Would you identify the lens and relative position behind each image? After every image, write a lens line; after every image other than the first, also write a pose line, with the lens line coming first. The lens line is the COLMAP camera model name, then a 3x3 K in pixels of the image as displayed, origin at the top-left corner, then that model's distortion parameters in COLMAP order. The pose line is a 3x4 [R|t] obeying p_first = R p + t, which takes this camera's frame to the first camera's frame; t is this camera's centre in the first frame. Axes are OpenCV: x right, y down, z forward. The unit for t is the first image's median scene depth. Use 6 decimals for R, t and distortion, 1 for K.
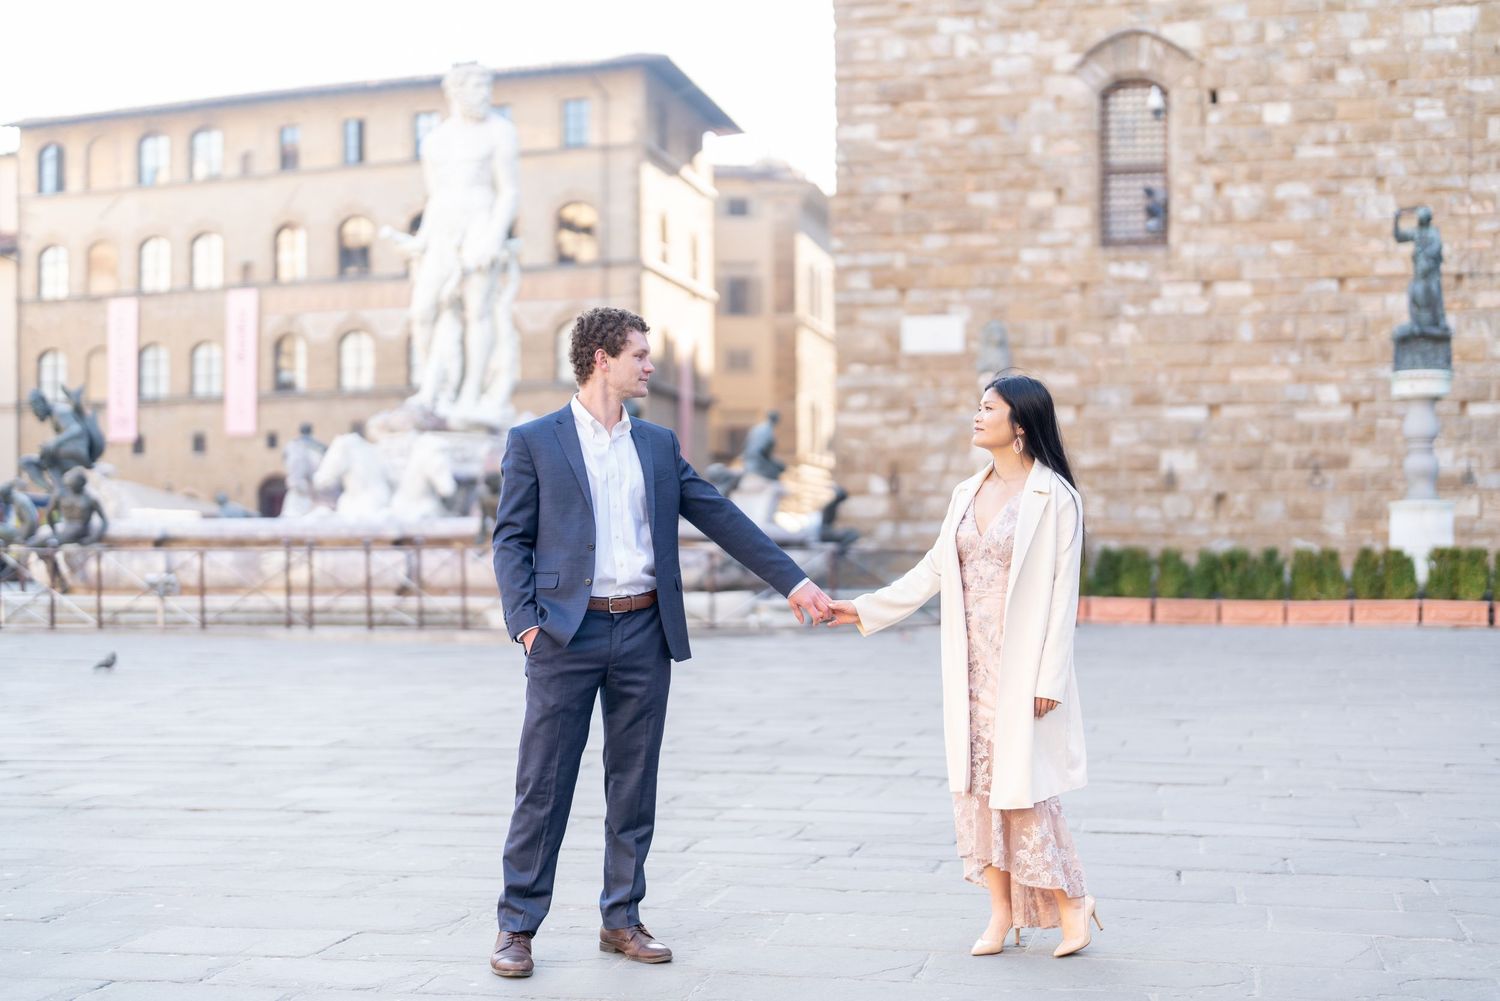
lens RADIAL K [[2524.4, 0, 752.1], [0, 2524.4, 565.7], [0, 0, 1]] dist [-0.024006, 0.360473]
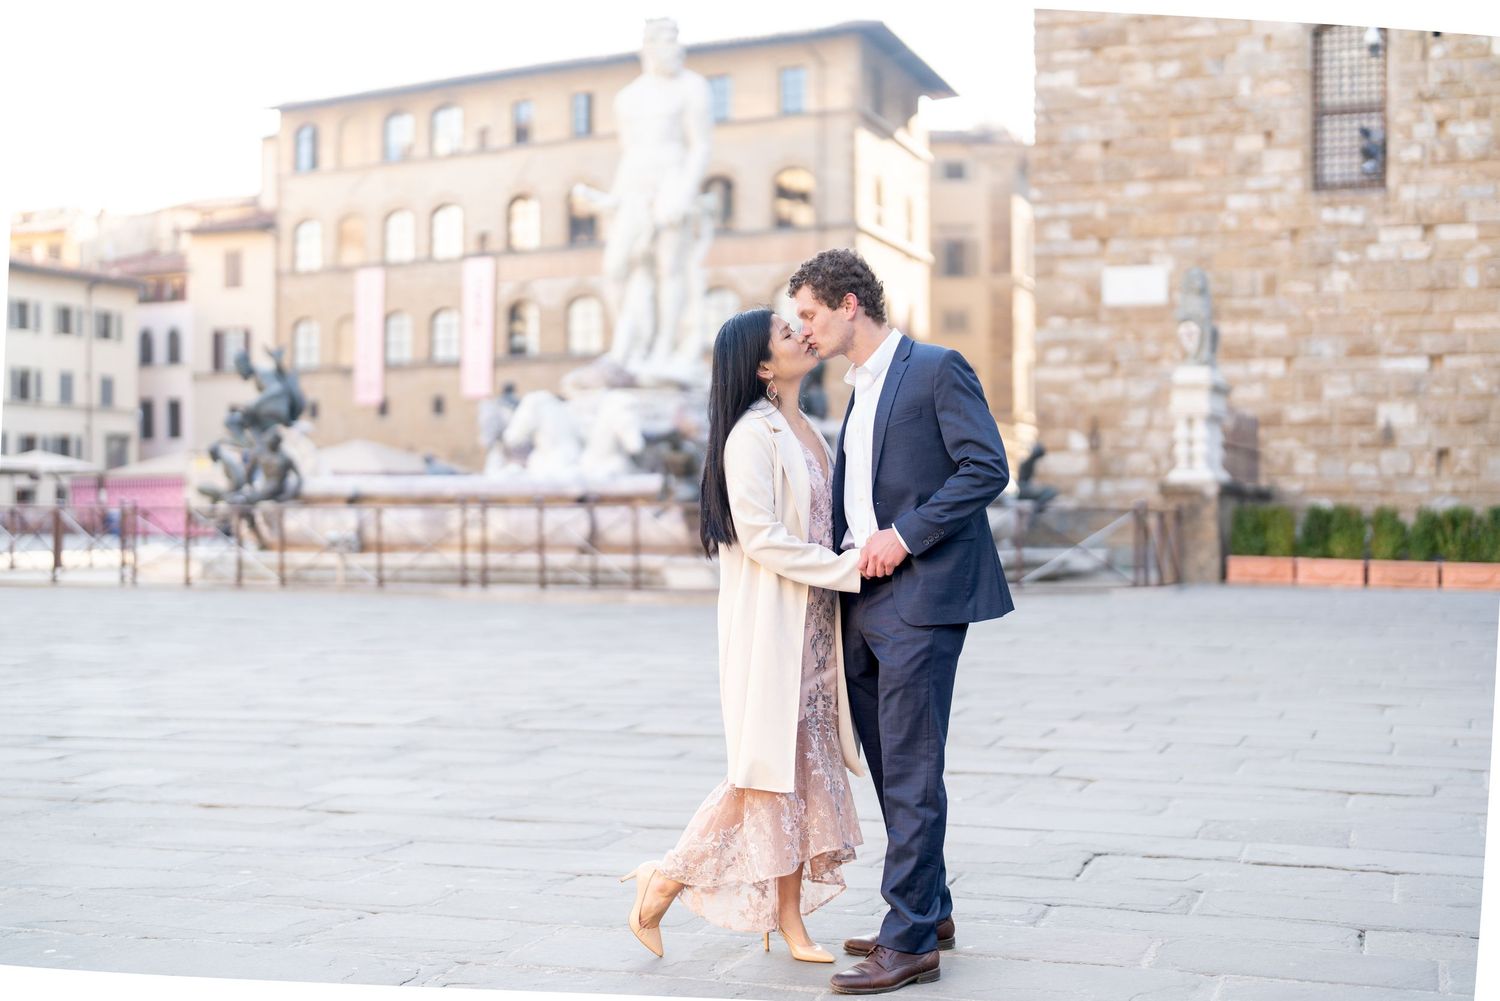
lens RADIAL K [[2298.4, 0, 702.1], [0, 2298.4, 499.6], [0, 0, 1]] dist [-0.001208, 0.268048]
pose [[0.991324, 0.000449, -0.131440, 0.023106], [-0.001704, 0.999954, -0.009439, -0.000832], [0.131430, 0.009581, 0.991279, 0.103568]]
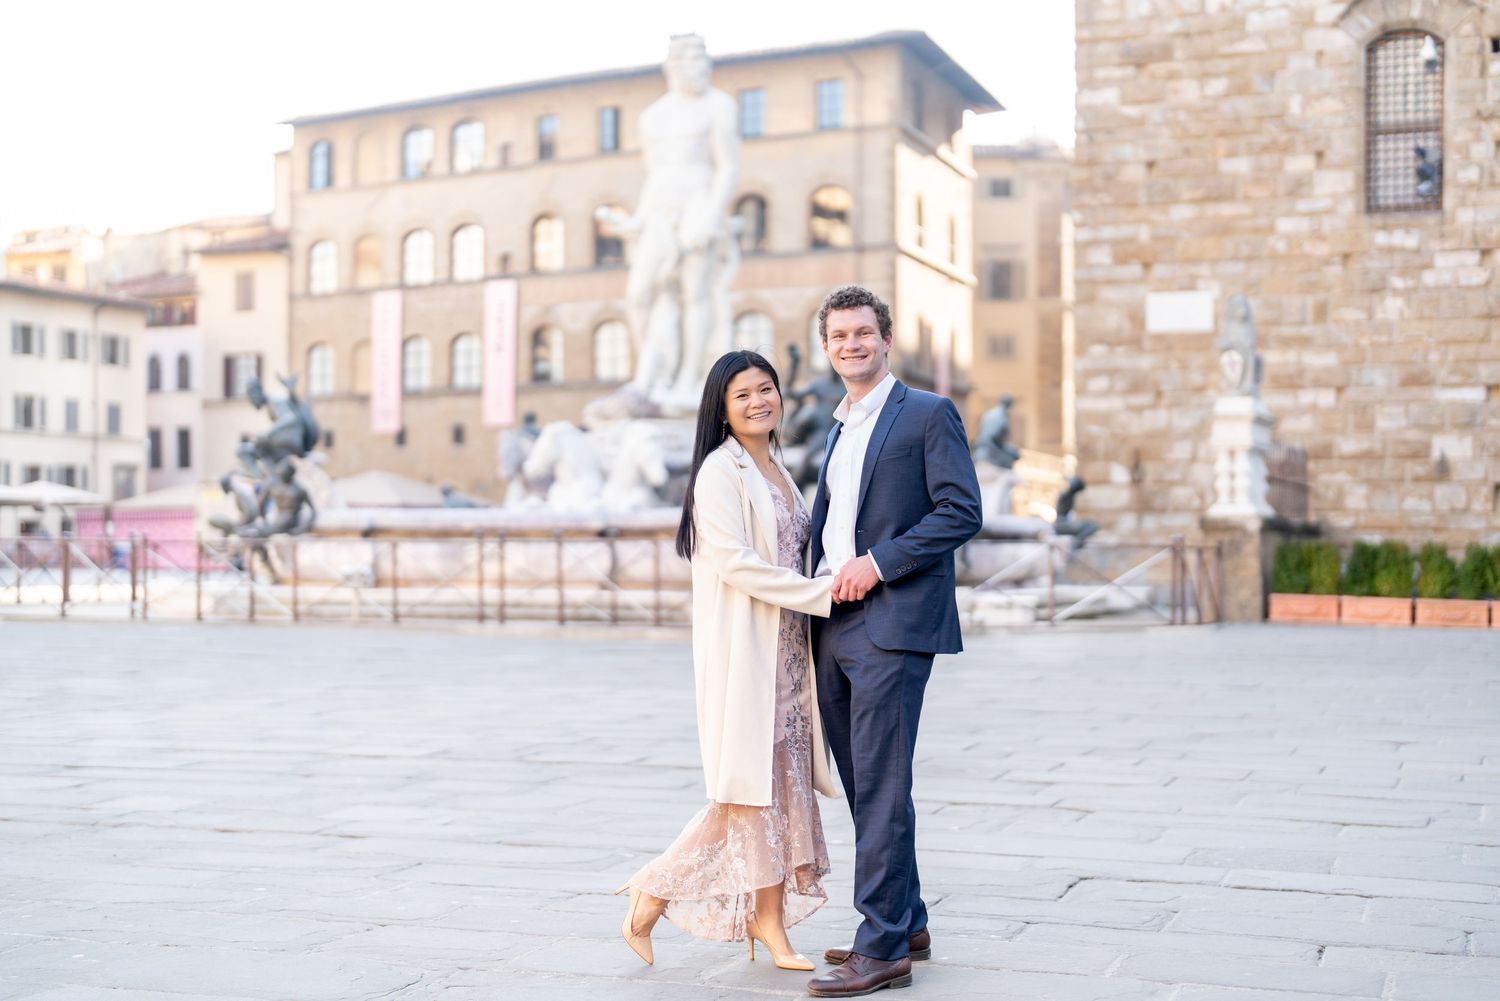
lens RADIAL K [[2466.1, 0, 670.6], [0, 2466.1, 554.9], [0, 0, 1]] dist [0.003877, 0.166906]
pose [[0.986985, 0.004514, -0.160750, 0.033220], [-0.004732, 0.999988, -0.000969, -0.000355], [0.160744, 0.001717, 0.986995, 0.072022]]
